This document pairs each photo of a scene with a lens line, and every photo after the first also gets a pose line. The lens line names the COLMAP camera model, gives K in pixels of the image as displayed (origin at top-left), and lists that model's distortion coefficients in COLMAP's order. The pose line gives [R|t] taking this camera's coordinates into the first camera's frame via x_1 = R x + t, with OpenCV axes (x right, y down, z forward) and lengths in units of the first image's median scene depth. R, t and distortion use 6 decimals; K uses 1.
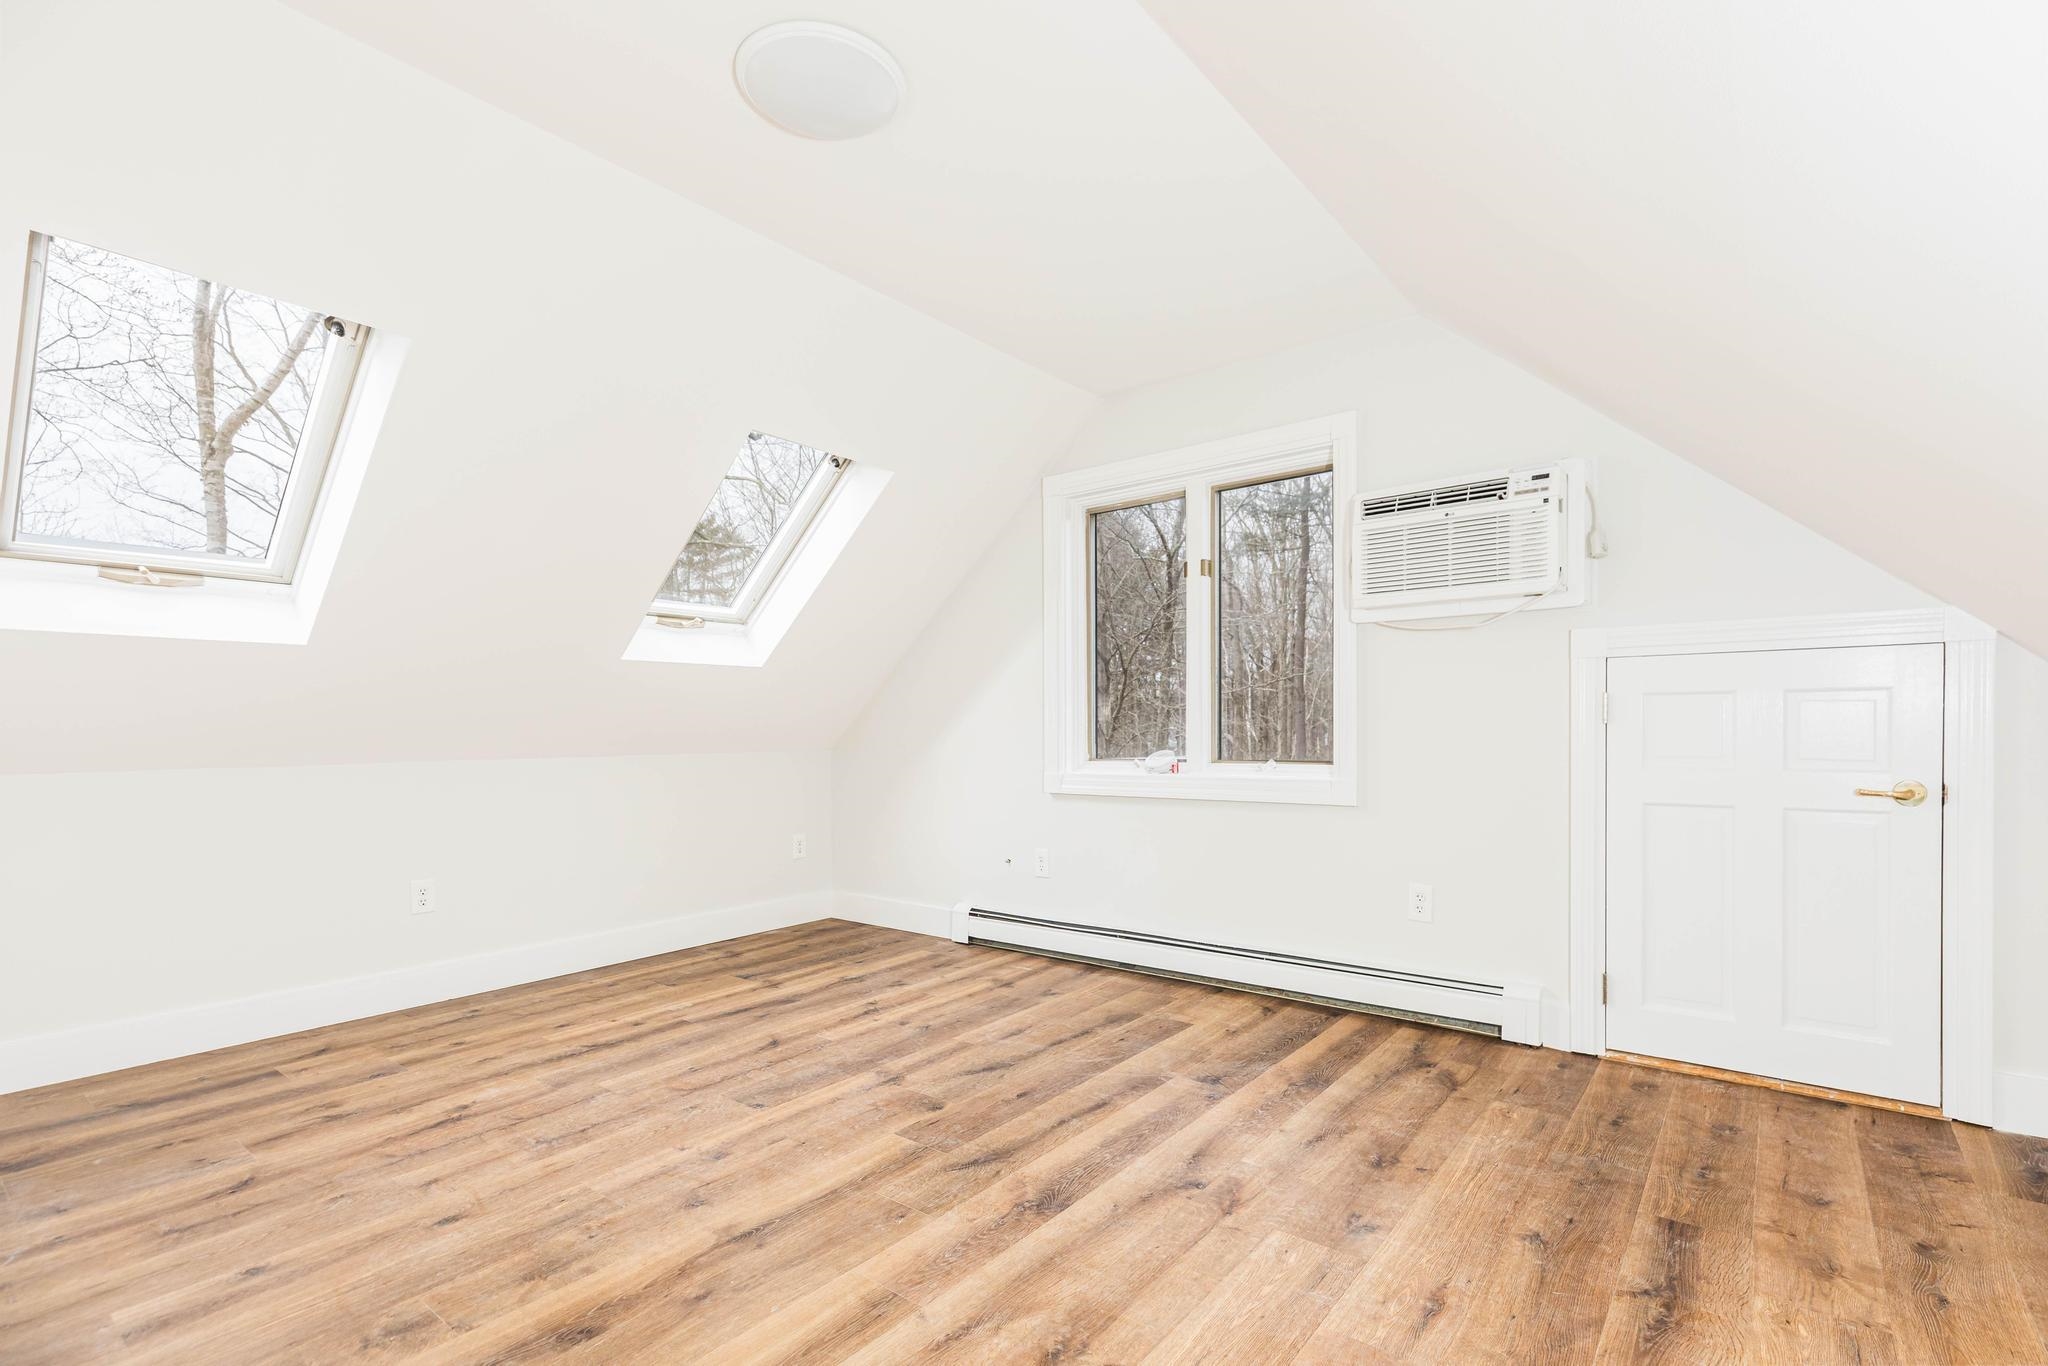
lens RADIAL K [[944.7, 0, 1052.8], [0, 944.7, 725.8], [0, 0, 1]] dist [-0.002273, 0.003827]
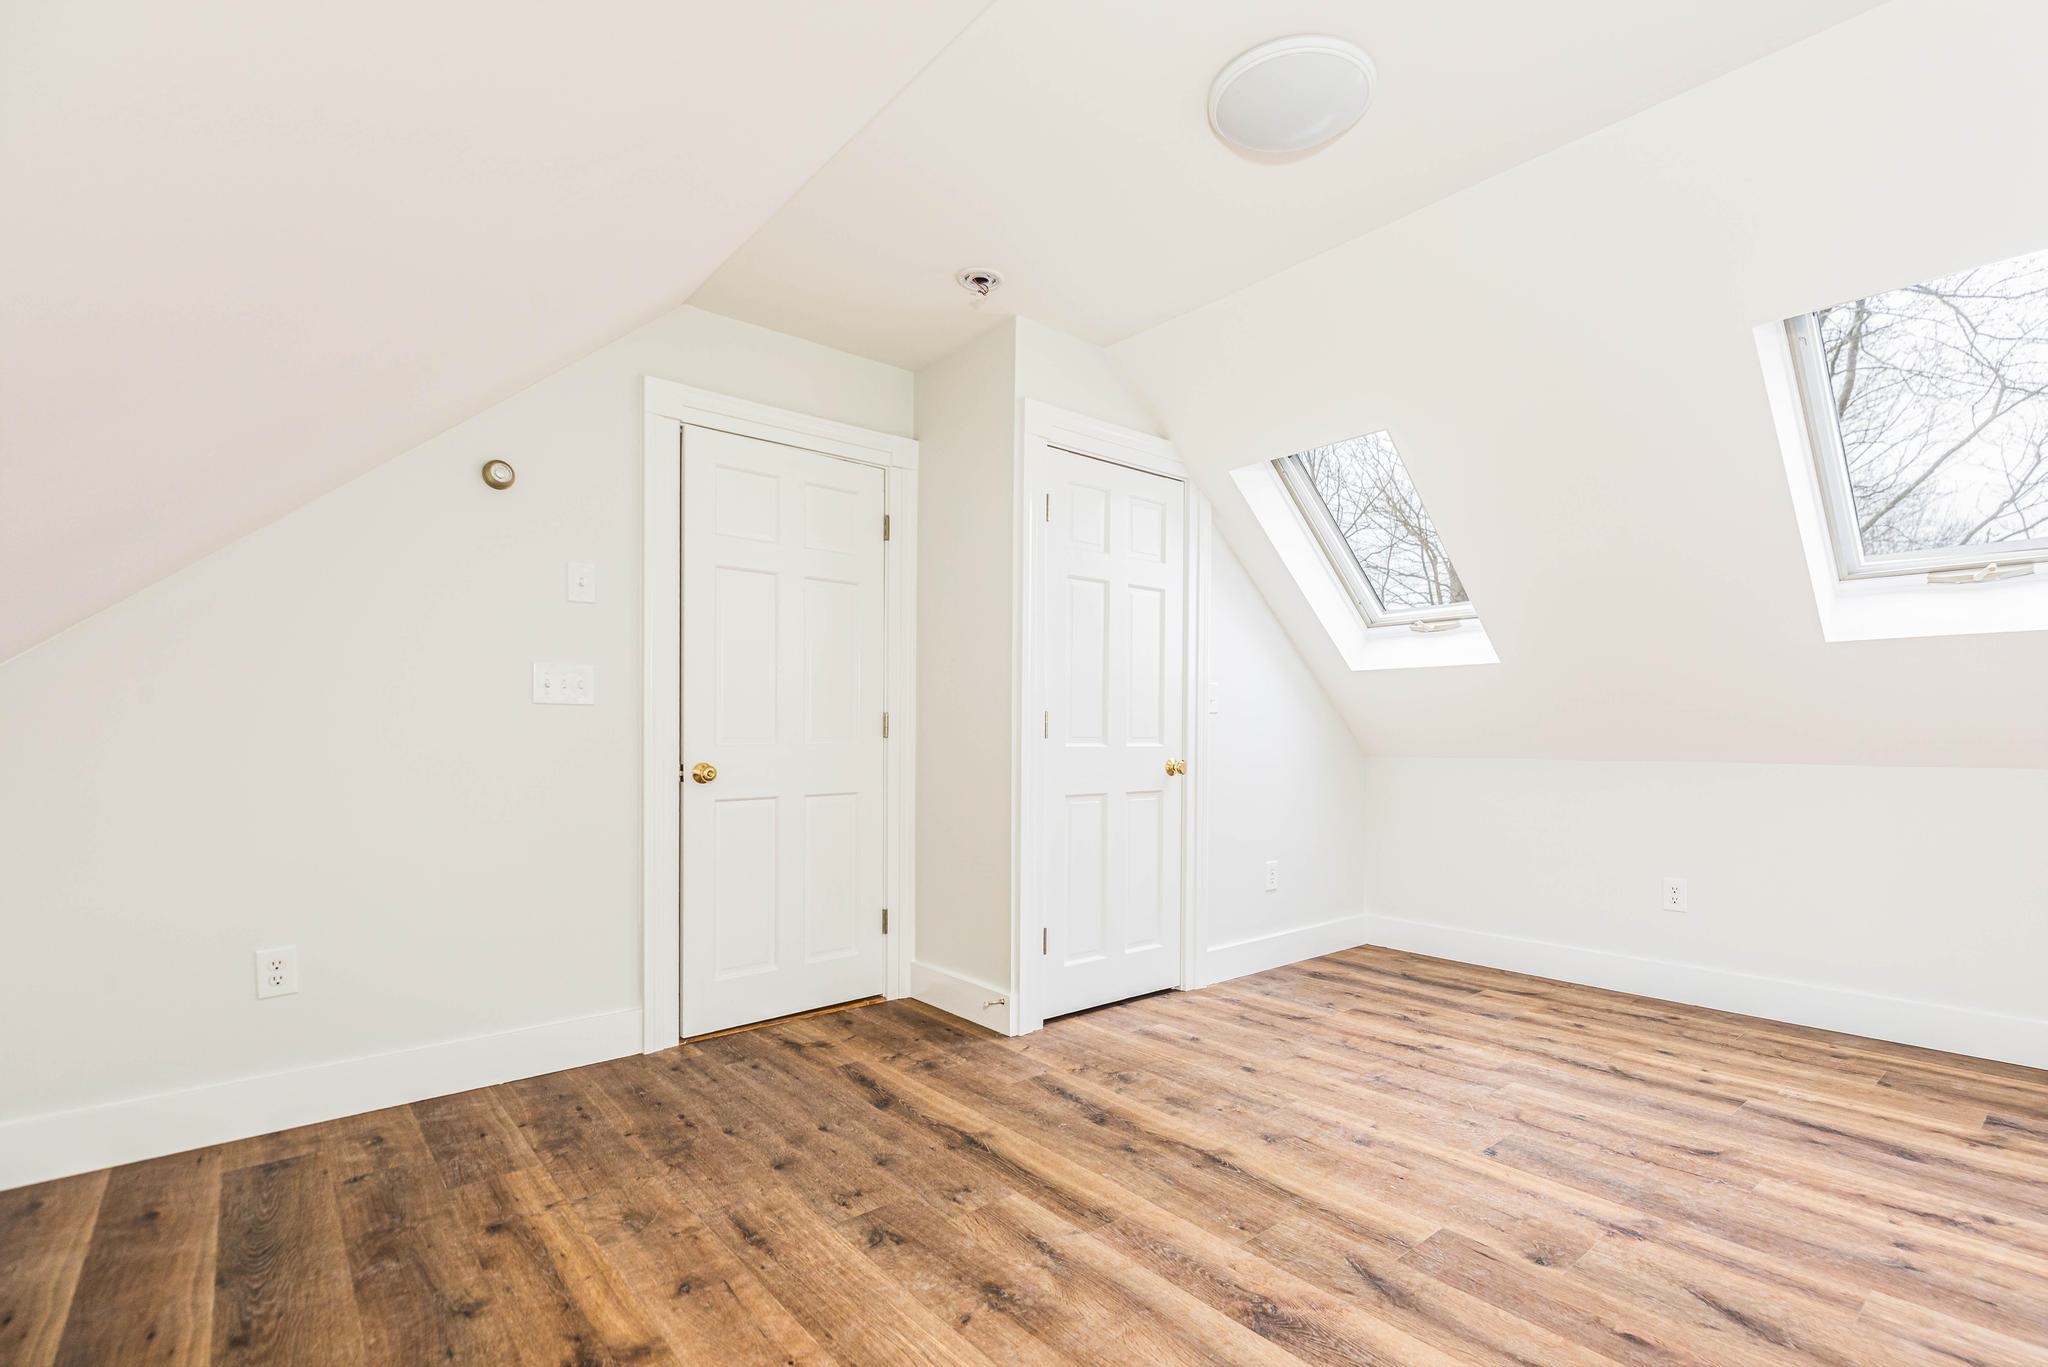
lens RADIAL K [[944.7, 0, 1052.8], [0, 944.7, 726.3], [0, 0, 1]] dist [-0.002273, 0.003827]
pose [[-0.207302, 0.000610, -0.978277, 0.605402], [0.003681, 0.999993, -0.000156, -0.003351], [0.978270, -0.003633, -0.207303, 0.725387]]
